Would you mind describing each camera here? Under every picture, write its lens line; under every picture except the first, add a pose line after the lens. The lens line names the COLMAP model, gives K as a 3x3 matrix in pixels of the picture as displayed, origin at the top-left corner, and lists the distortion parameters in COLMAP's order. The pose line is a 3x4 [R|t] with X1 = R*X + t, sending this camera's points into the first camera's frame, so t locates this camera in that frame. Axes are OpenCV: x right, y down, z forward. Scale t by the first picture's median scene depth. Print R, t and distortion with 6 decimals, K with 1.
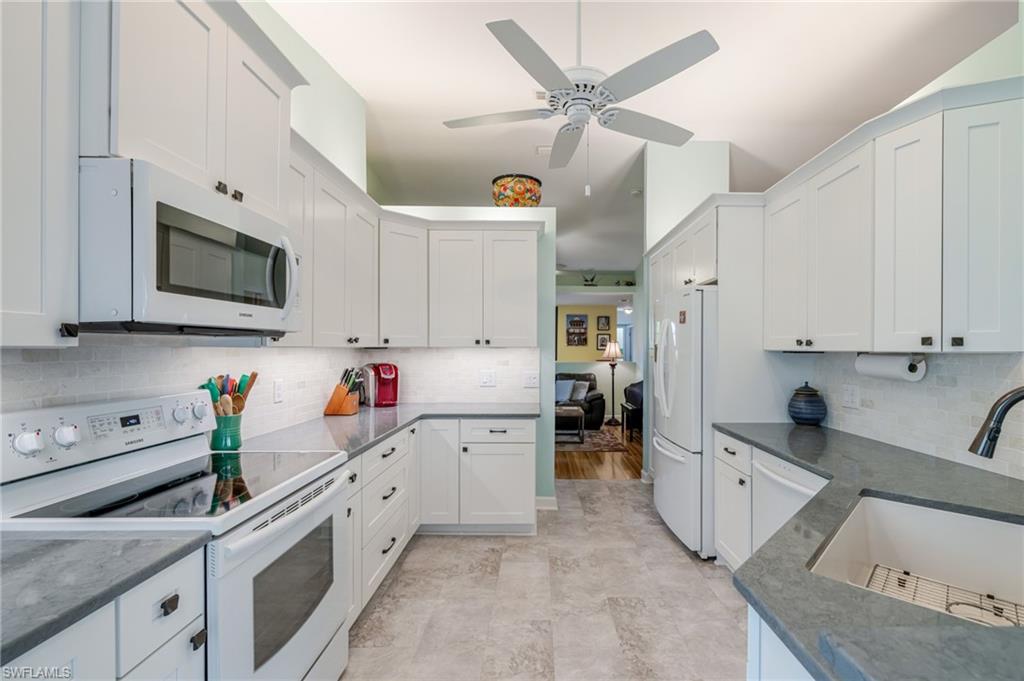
lens RADIAL K [[444.8, 0, 543.6], [0, 444.8, 356.0], [0, 0, 1]] dist [-0.001258, -0.000040]
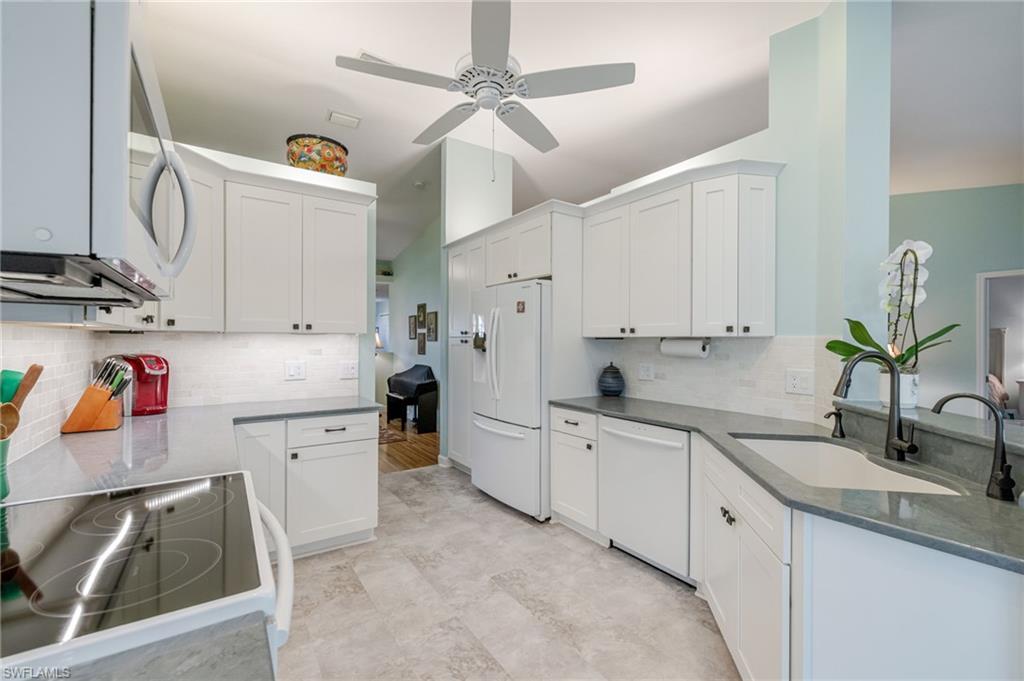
lens RADIAL K [[432.1, 0, 509.5], [0, 432.1, 346.5], [0, 0, 1]] dist [-0.001282, -0.000013]
pose [[0.838310, -0.006204, 0.545159, -0.303360], [0.007871, 0.999969, -0.000723, 0.011630], [-0.545138, 0.004897, 0.838332, 0.120038]]
